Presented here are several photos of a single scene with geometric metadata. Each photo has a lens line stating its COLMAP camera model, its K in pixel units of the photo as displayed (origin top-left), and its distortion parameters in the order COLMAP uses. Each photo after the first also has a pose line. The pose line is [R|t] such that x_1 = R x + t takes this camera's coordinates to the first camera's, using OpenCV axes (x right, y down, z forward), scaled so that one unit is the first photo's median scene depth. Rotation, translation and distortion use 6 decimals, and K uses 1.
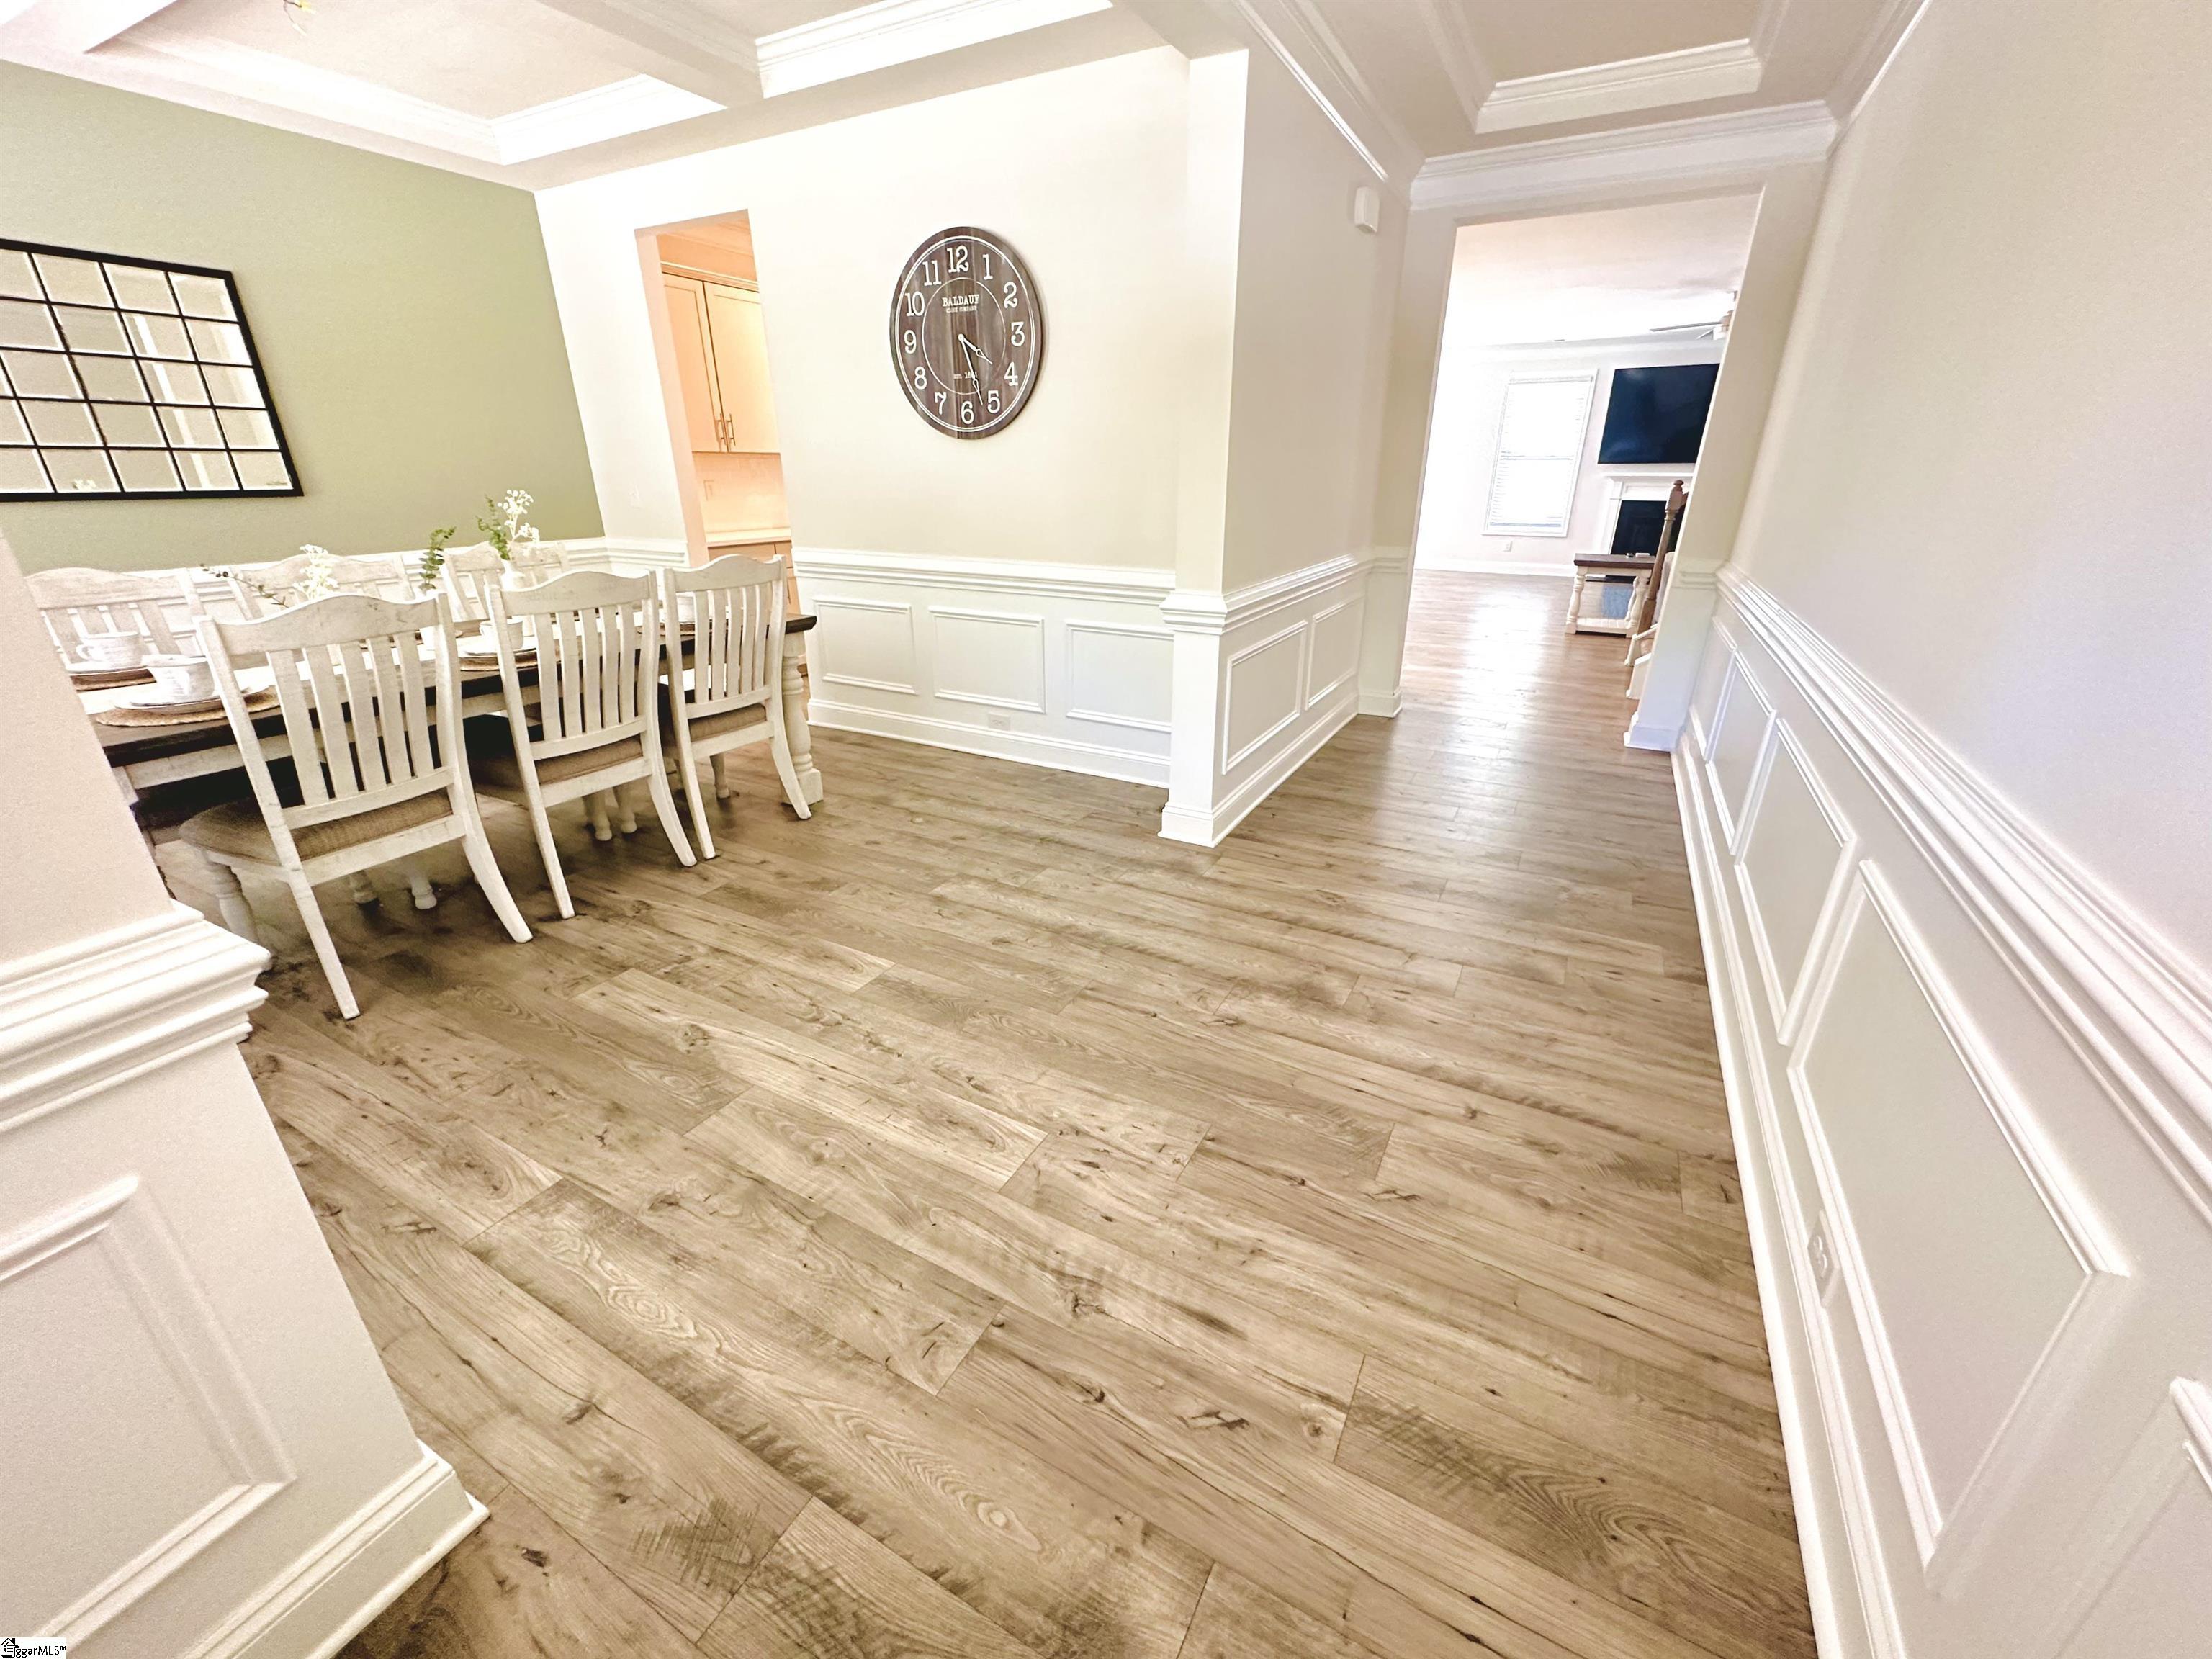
lens RADIAL K [[879.6, 0, 1111.4], [0, 879.6, 831.3], [0, 0, 1]] dist [-0.001148, -0.000239]
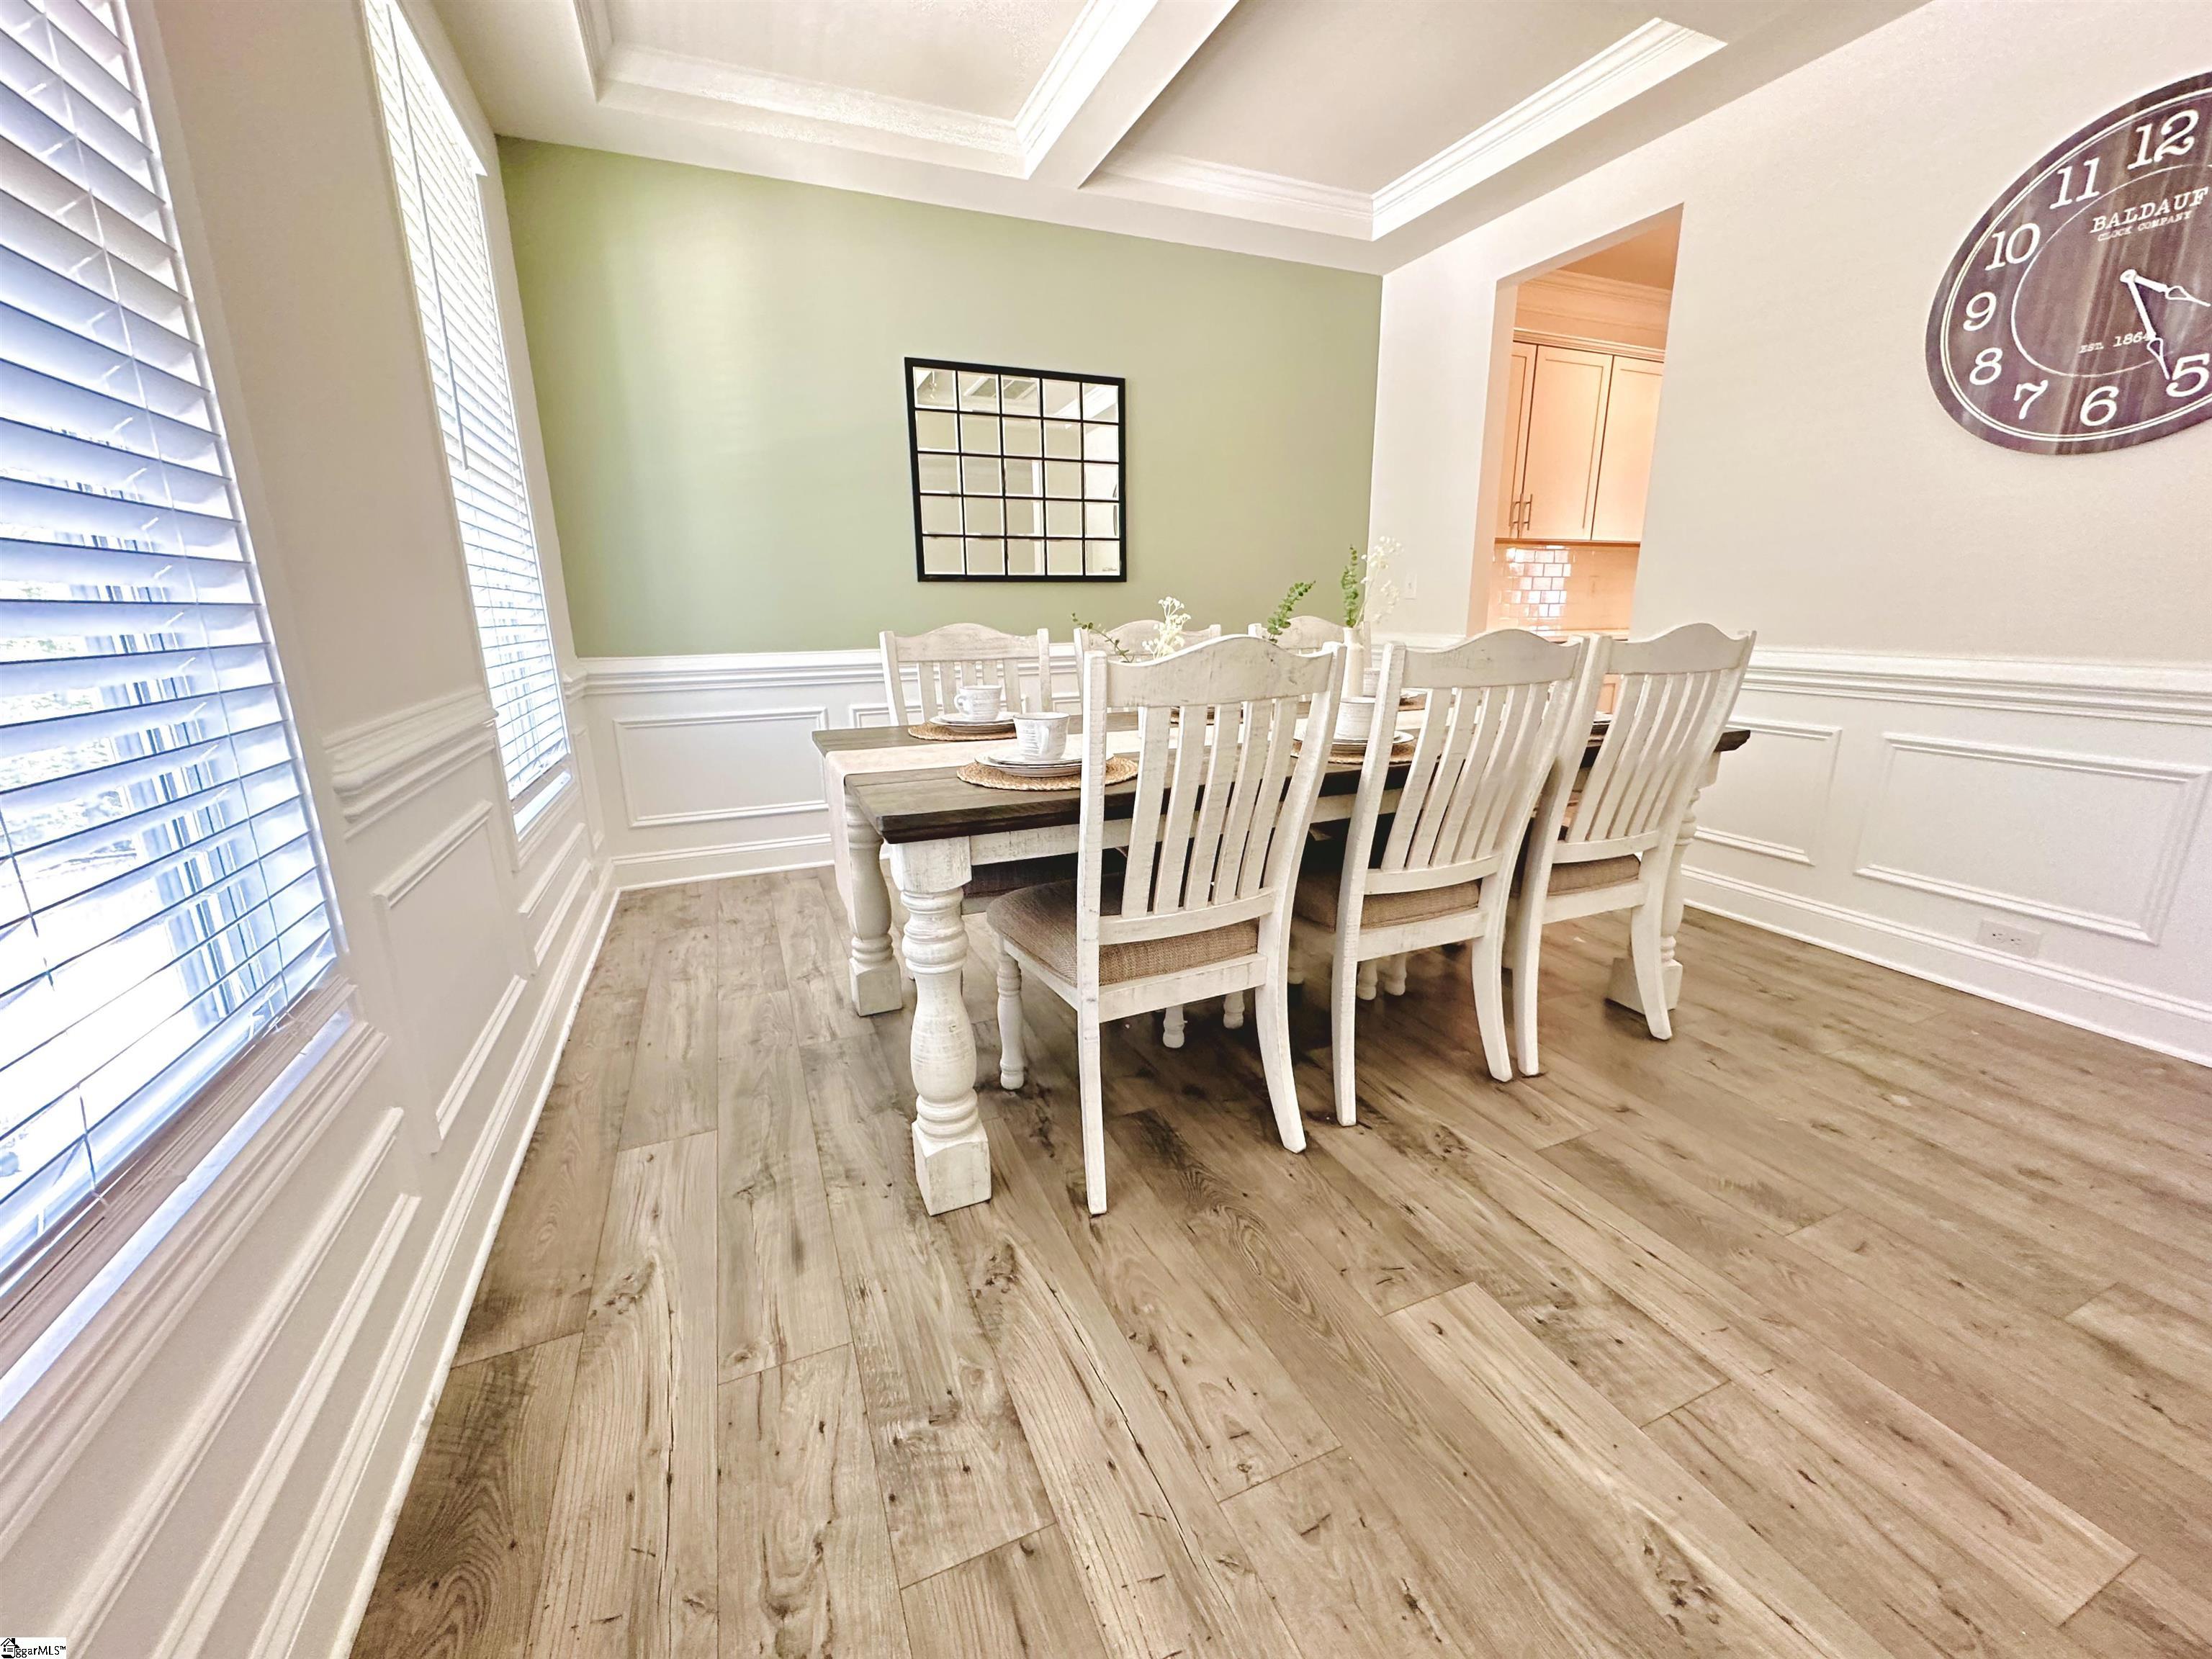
lens RADIAL K [[879.6, 0, 1104.6], [0, 879.6, 827.5], [0, 0, 1]] dist [-0.001148, -0.000239]
pose [[0.783836, 0.142640, -0.604363, -0.358708], [-0.226629, 0.971839, -0.064559, -0.036280], [0.578135, 0.187570, 0.794089, 0.286081]]
